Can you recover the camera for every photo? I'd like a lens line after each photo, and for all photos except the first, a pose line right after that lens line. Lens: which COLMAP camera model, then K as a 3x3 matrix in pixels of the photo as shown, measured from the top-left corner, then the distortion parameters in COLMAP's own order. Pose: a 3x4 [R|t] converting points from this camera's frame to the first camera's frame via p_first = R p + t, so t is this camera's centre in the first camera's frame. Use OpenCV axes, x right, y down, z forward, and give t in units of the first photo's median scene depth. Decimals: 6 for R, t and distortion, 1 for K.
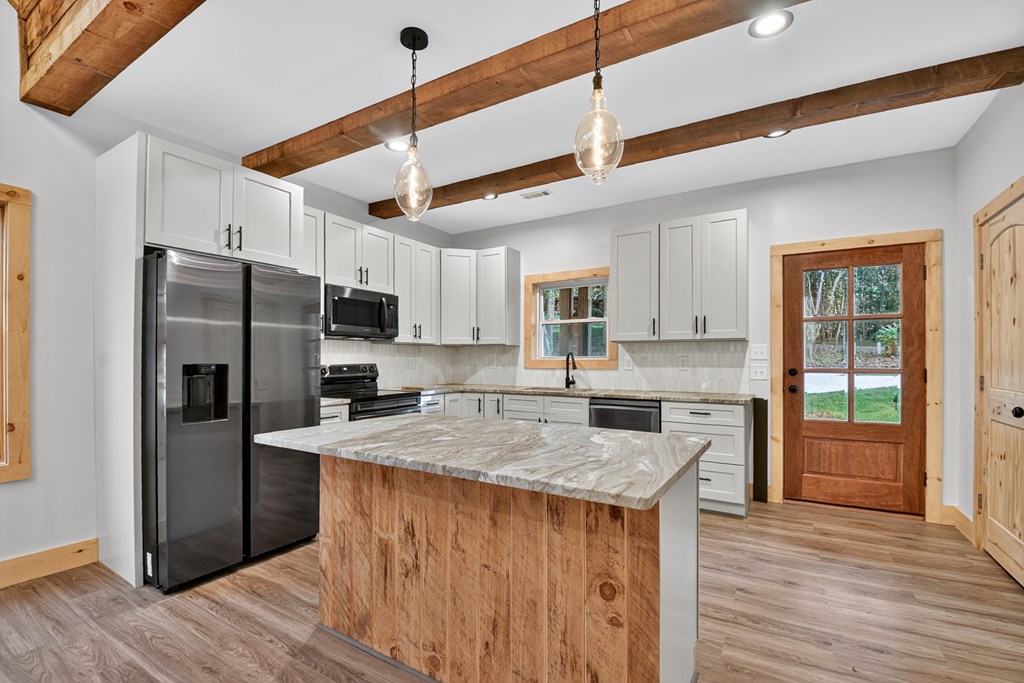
lens RADIAL K [[453.6, 0, 511.6], [0, 453.6, 357.2], [0, 0, 1]] dist [0.001722, -0.018324]
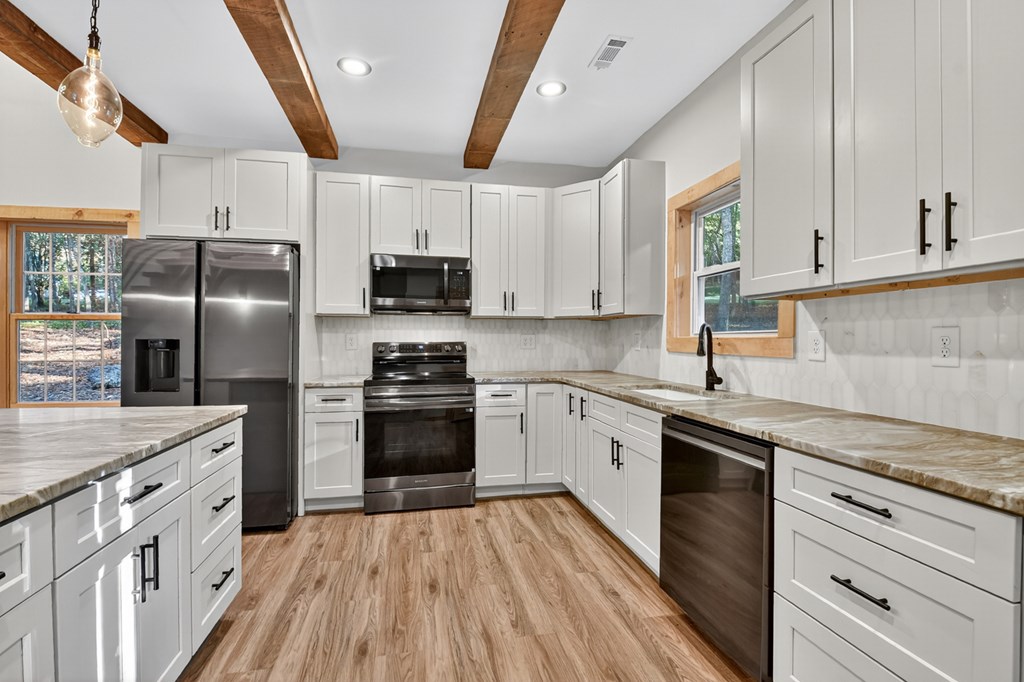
lens RADIAL K [[455.5, 0, 512.0], [0, 455.5, 341.0], [0, 0, 1]] dist [0.003554, -0.017979]
pose [[0.675781, 0.004912, -0.737087, 0.373307], [0.000183, 0.999977, 0.006832, 0.006537], [0.737103, -0.004751, 0.675764, 0.474556]]
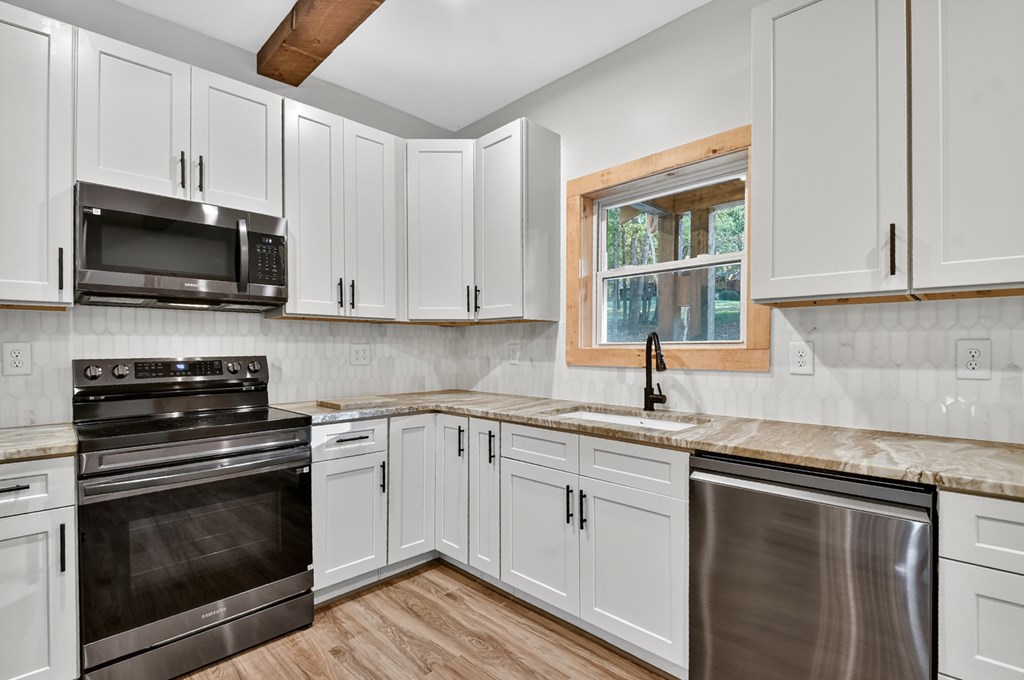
lens RADIAL K [[467.7, 0, 524.2], [0, 467.7, 355.8], [0, 0, 1]] dist [0.014551, -0.030400]
pose [[0.974024, 0.003715, -0.226415, 0.110461], [0.000680, 0.999813, 0.019333, 0.003982], [0.226444, -0.018984, 0.973839, 0.525871]]
